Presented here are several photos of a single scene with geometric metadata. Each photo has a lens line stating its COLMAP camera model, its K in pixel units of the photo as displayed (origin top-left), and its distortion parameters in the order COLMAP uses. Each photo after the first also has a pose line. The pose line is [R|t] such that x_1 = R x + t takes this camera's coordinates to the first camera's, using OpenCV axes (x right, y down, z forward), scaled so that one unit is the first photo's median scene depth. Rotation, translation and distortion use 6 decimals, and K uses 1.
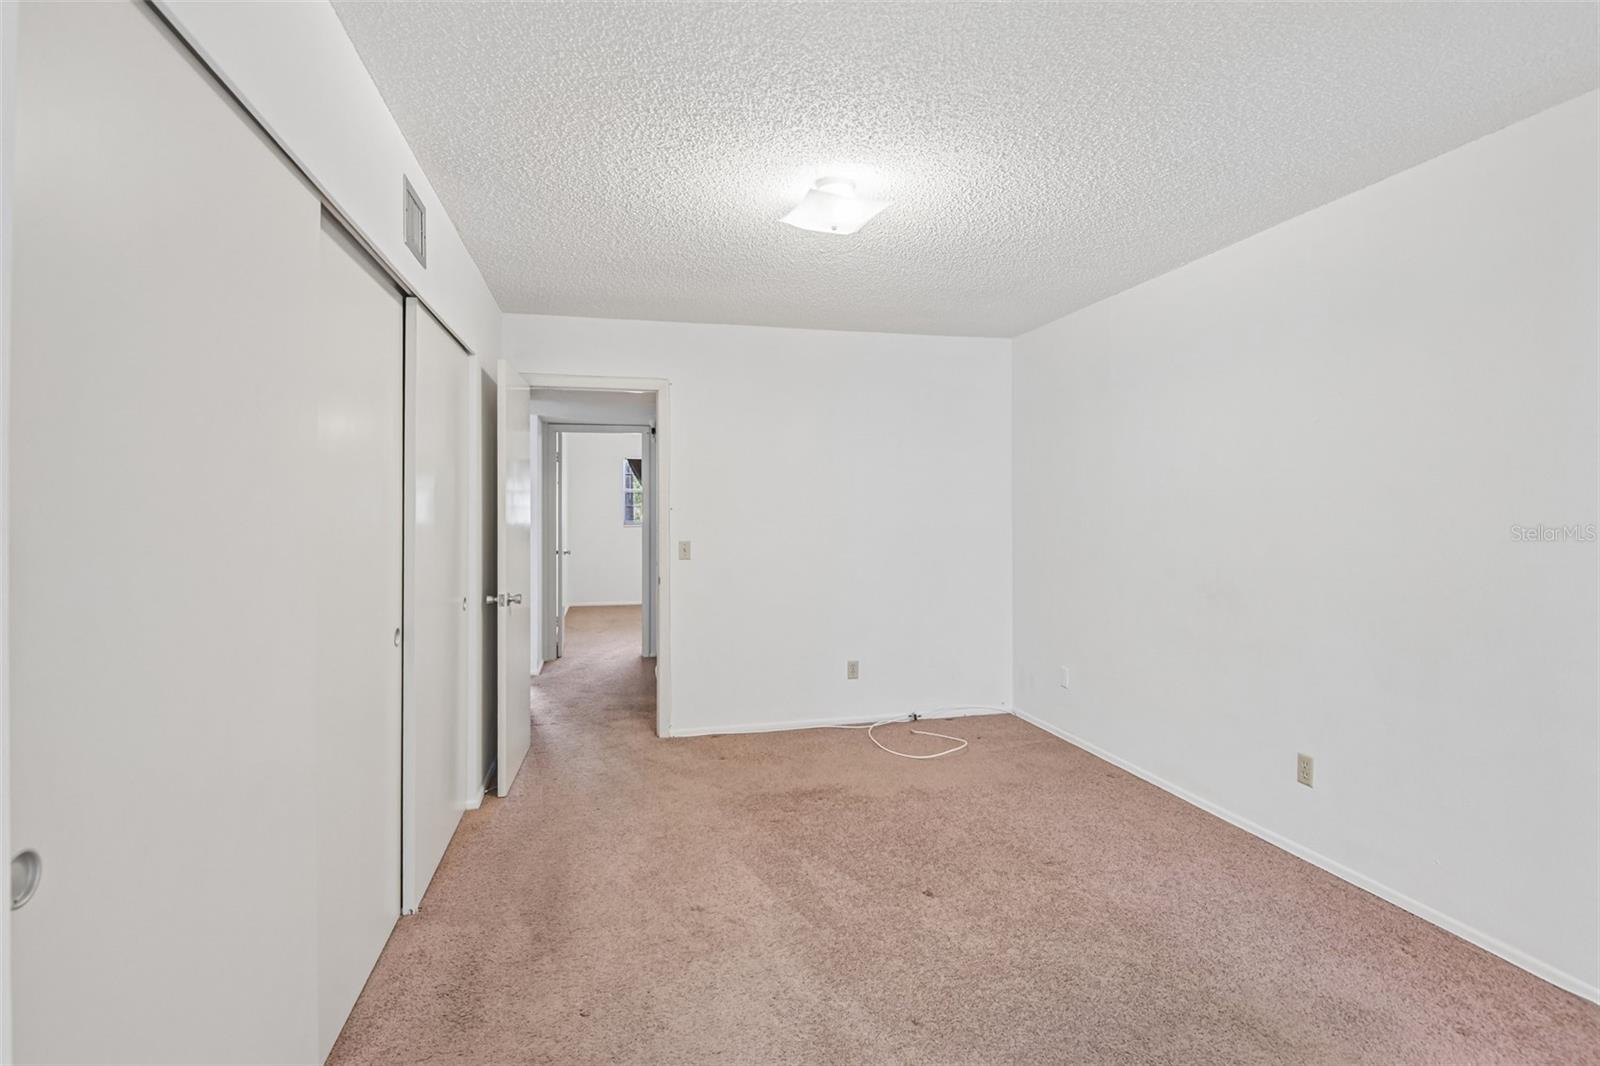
lens RADIAL K [[745.0, 0, 800.2], [0, 745.0, 517.8], [0, 0, 1]] dist [0.015602, -0.026280]
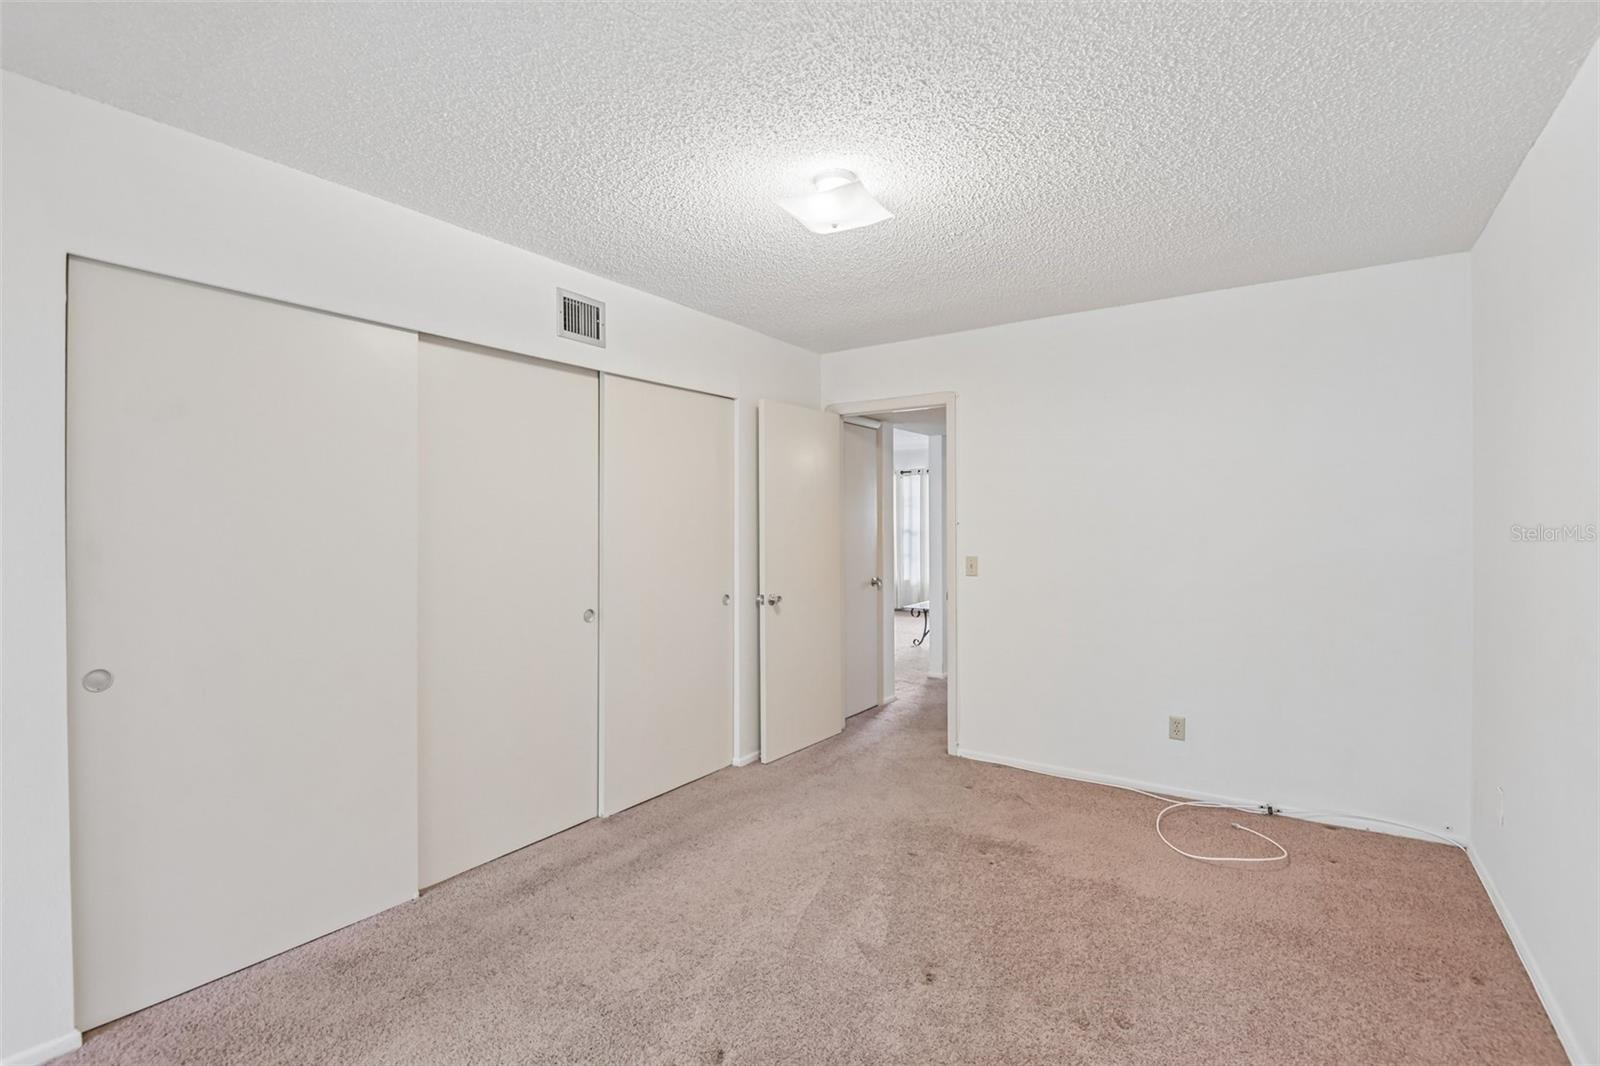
lens RADIAL K [[736.8, 0, 803.9], [0, 736.8, 525.6], [0, 0, 1]] dist [0.004372, -0.012316]
pose [[0.677916, 0.001460, -0.735138, 0.408609], [-0.011013, 0.999906, -0.008170, 0.001286], [0.735057, 0.013635, 0.677868, 0.194907]]
